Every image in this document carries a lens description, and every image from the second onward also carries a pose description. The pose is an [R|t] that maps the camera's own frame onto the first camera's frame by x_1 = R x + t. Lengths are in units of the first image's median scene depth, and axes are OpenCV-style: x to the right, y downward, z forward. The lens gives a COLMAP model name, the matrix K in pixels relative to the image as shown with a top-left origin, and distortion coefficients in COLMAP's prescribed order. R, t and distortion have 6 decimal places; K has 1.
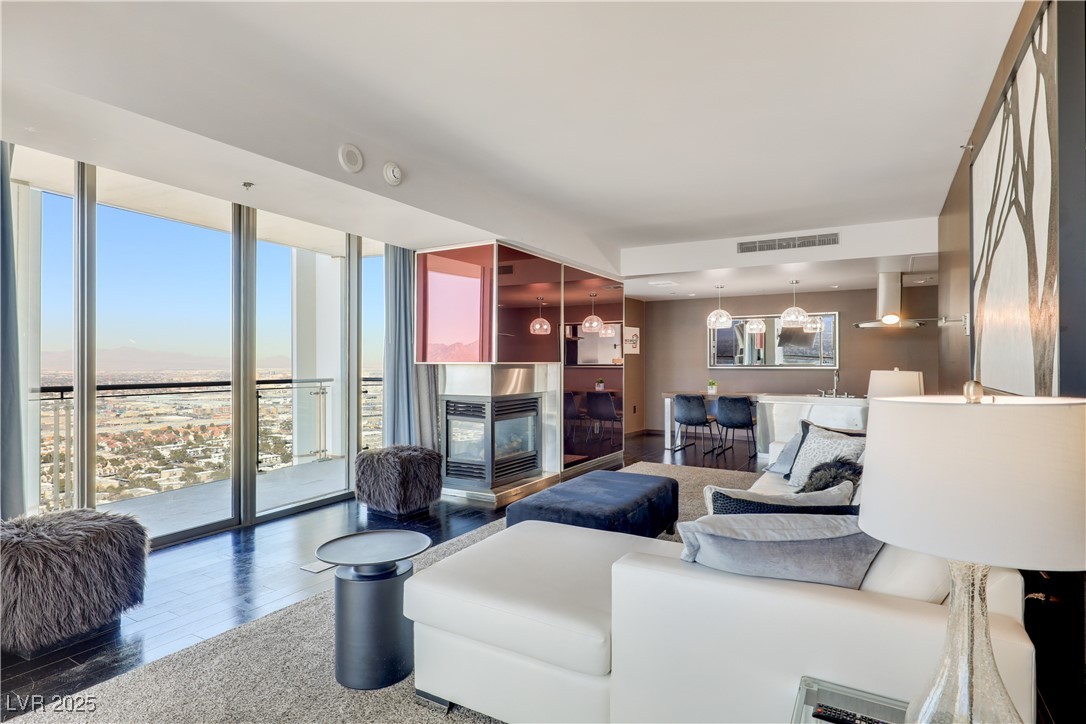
lens RADIAL K [[566.8, 0, 548.5], [0, 566.8, 363.8], [0, 0, 1]] dist [0.001118, -0.002365]
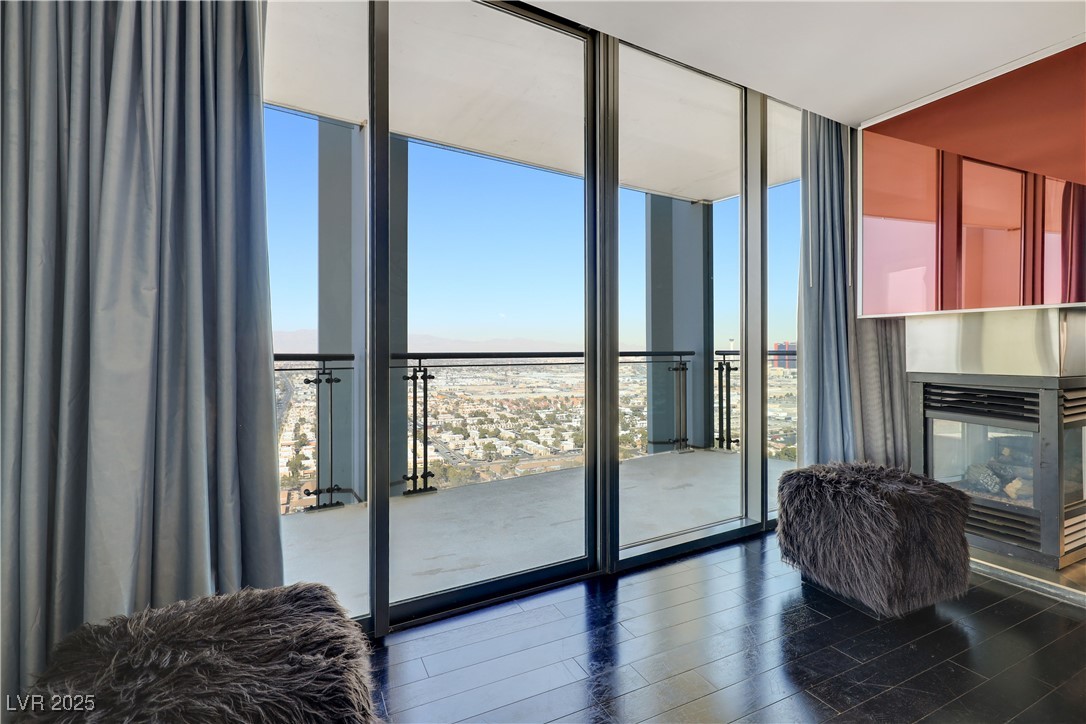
lens RADIAL K [[507.3, 0, 539.1], [0, 507.3, 350.0], [0, 0, 1]] dist [-0.001924, 0.000272]
pose [[0.824772, -0.003695, -0.565453, -0.220549], [0.005077, 0.999987, 0.000870, 0.031657], [0.565443, -0.003588, 0.824780, 0.398588]]
